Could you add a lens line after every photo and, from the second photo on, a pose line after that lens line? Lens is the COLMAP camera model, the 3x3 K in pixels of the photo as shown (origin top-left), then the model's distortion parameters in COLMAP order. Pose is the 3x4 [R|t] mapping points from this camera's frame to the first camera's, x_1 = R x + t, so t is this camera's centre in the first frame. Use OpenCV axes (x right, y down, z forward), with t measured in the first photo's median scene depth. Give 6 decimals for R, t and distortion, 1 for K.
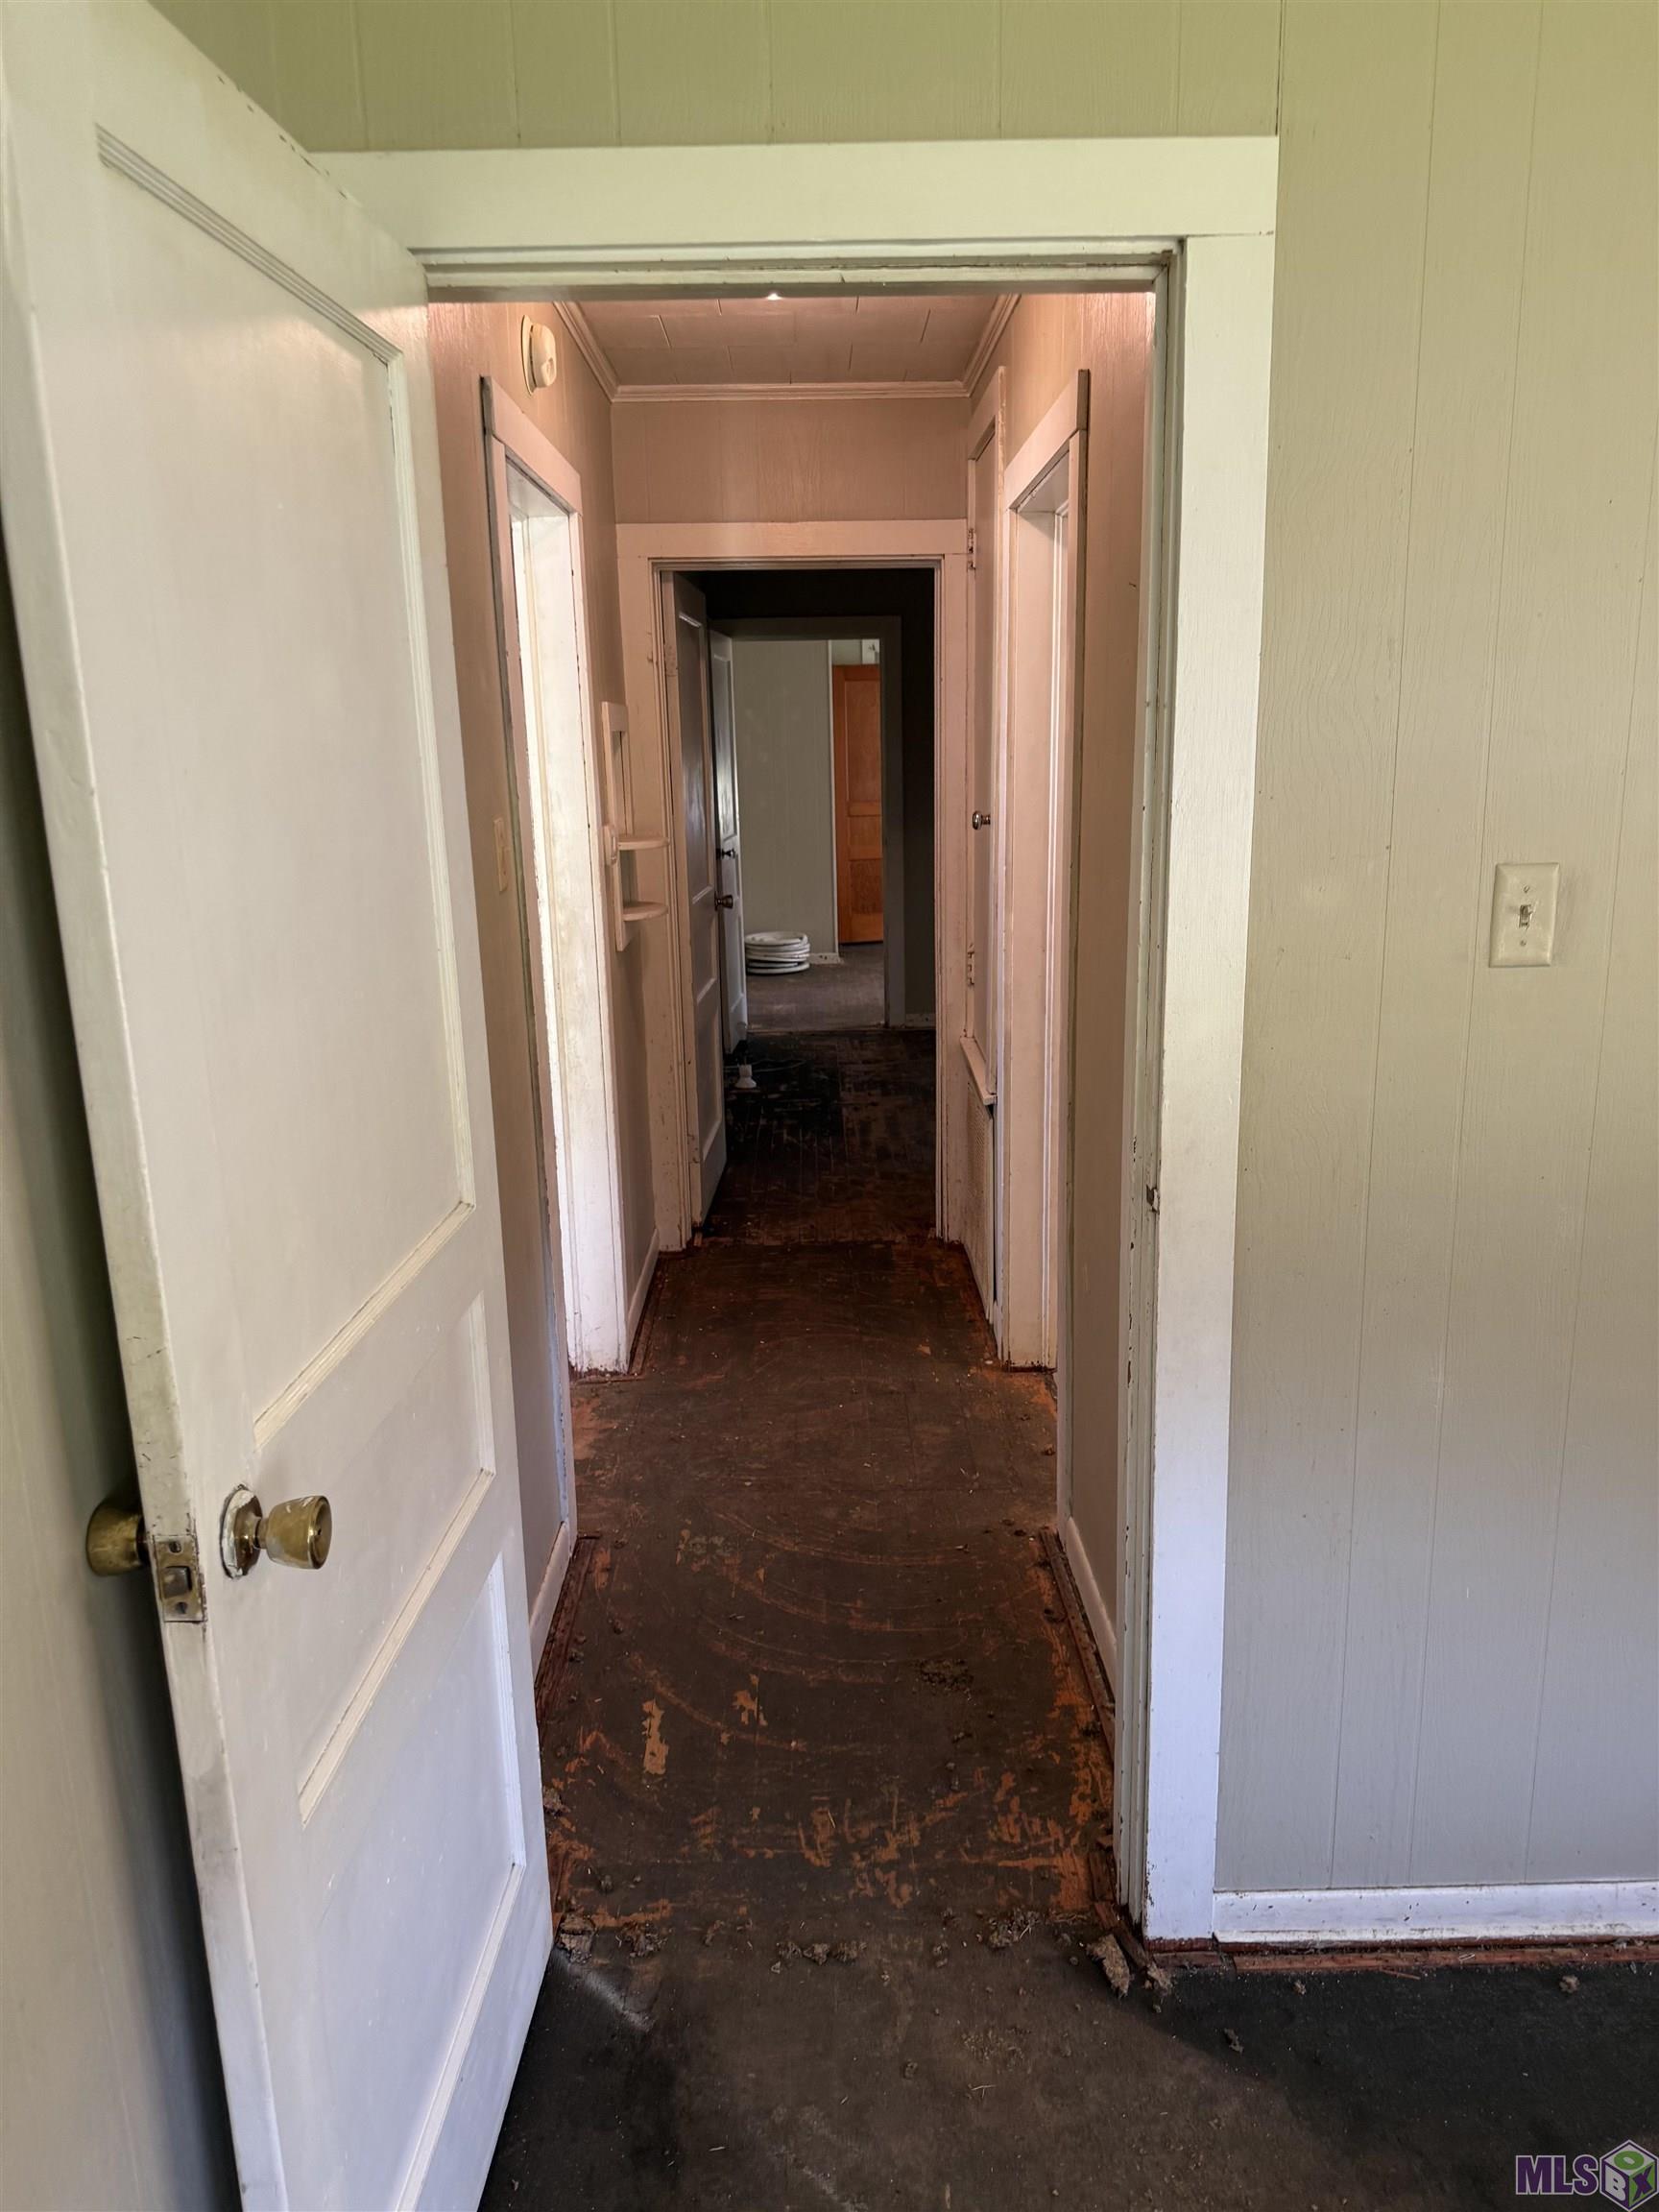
lens RADIAL K [[1556.3, 0, 820.2], [0, 1556.3, 1095.5], [0, 0, 1]] dist [0.054862, -0.070175]
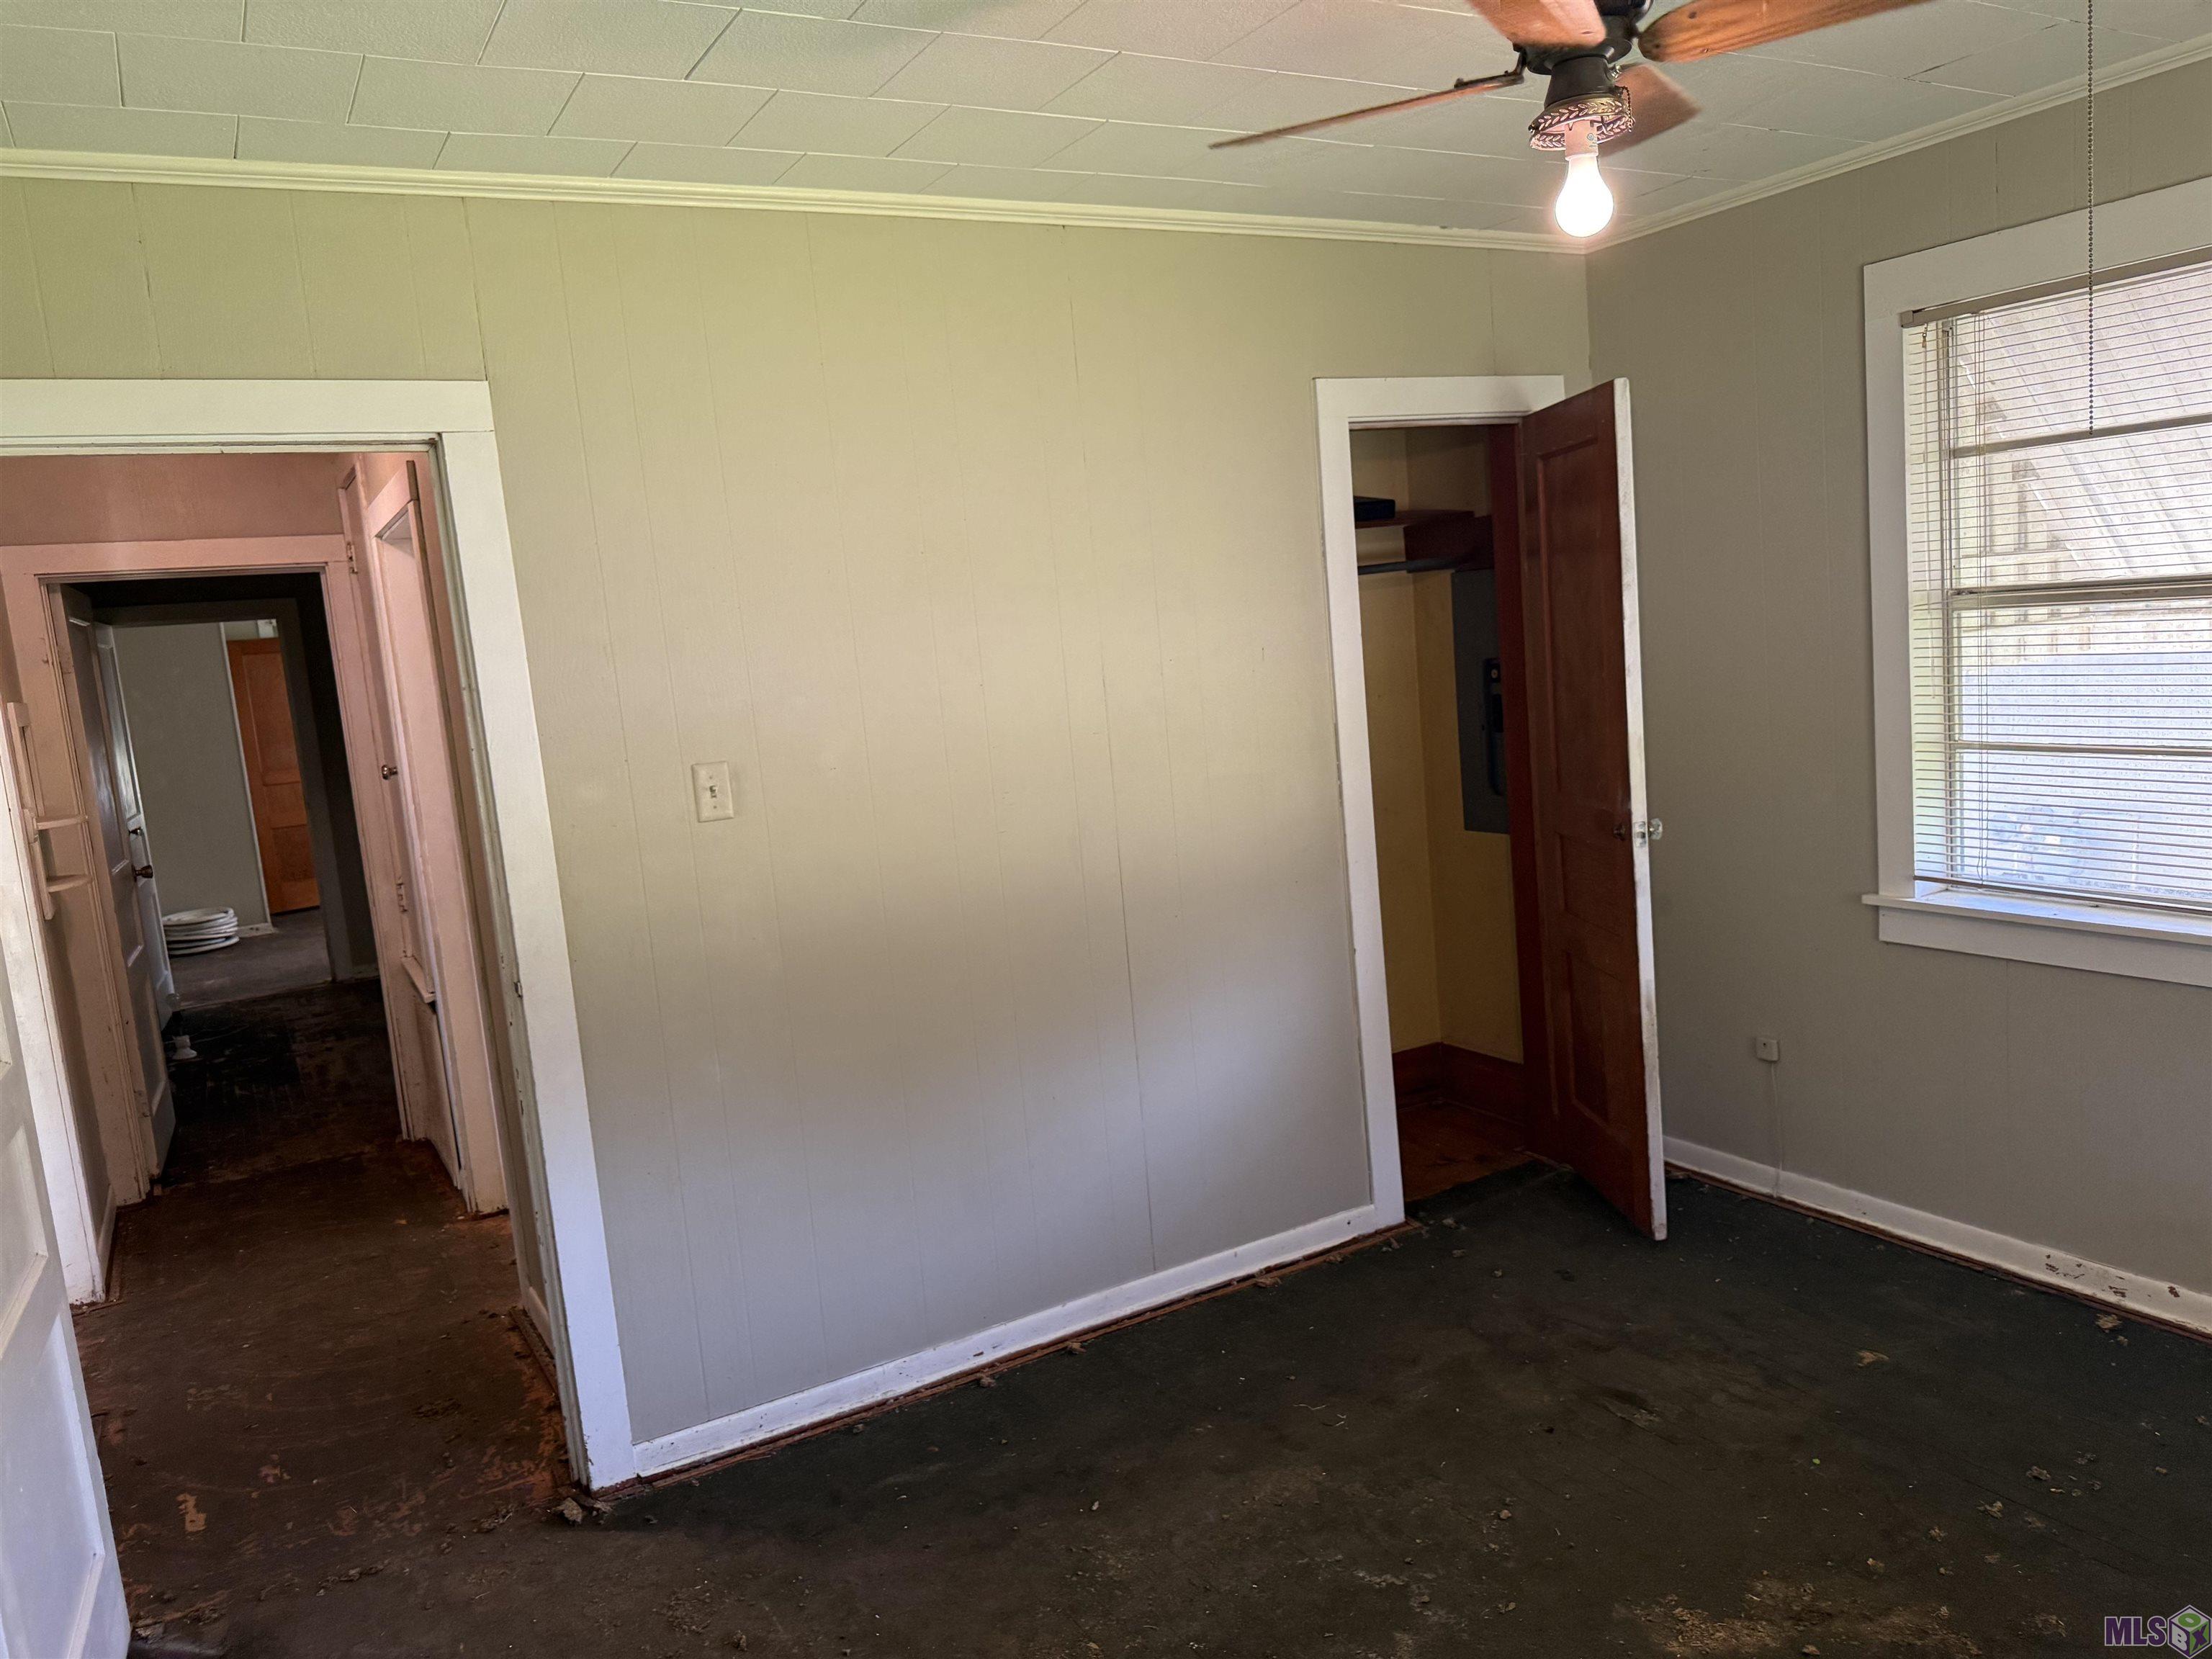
lens RADIAL K [[1556.3, 0, 1101.7], [0, 1556.3, 847.2], [0, 0, 1]] dist [0.054862, -0.070175]
pose [[0.869267, -0.116082, 0.480520, -0.011703], [0.172121, 0.982287, -0.074074, 0.080363], [-0.463410, 0.147098, 0.873850, -0.385580]]
